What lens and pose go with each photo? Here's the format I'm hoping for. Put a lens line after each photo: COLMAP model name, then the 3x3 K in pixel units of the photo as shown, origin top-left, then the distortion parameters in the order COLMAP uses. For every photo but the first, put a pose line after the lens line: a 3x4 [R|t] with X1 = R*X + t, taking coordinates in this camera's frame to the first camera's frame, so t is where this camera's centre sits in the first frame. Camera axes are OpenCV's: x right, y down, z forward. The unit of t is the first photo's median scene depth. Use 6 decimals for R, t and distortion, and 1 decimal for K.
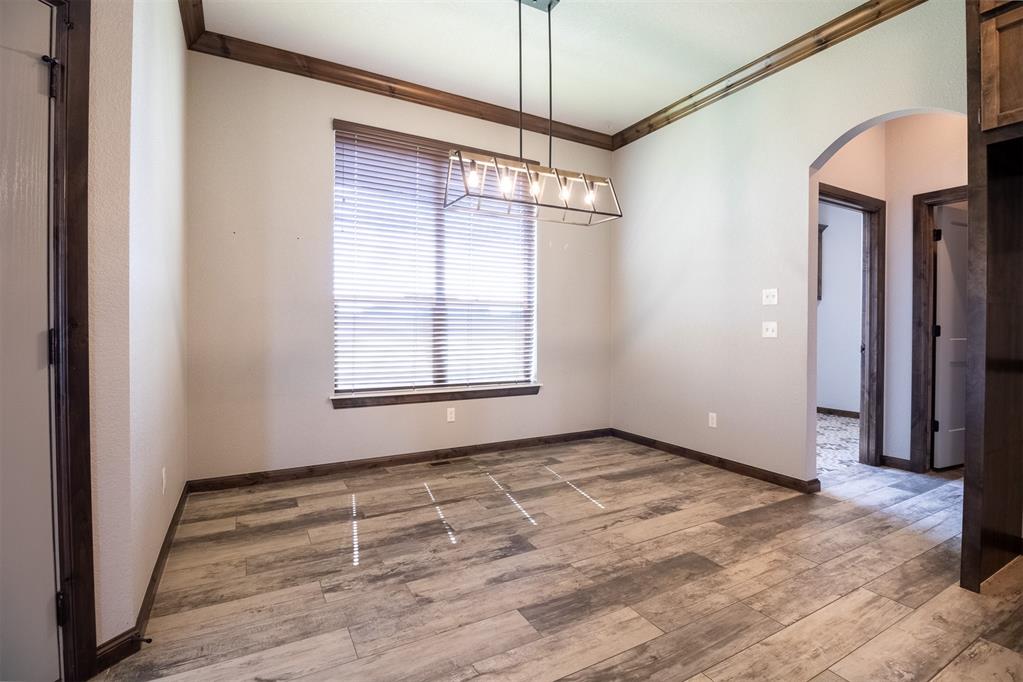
lens RADIAL K [[476.7, 0, 521.8], [0, 476.7, 335.7], [0, 0, 1]] dist [-0.001501, -0.012940]
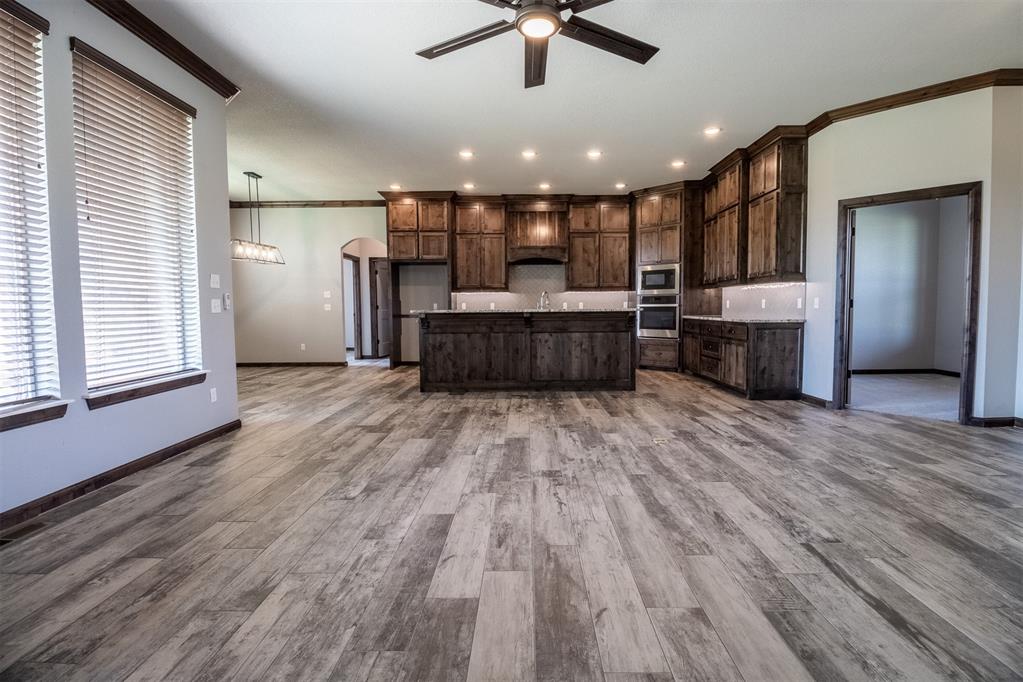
lens RADIAL K [[476.7, 0, 521.8], [0, 476.7, 335.7], [0, 0, 1]] dist [-0.001501, -0.012940]
pose [[0.497909, -0.059735, 0.865170, -1.011247], [0.021504, 0.998169, 0.056543, 0.014428], [-0.866963, -0.009549, 0.498281, -1.011123]]
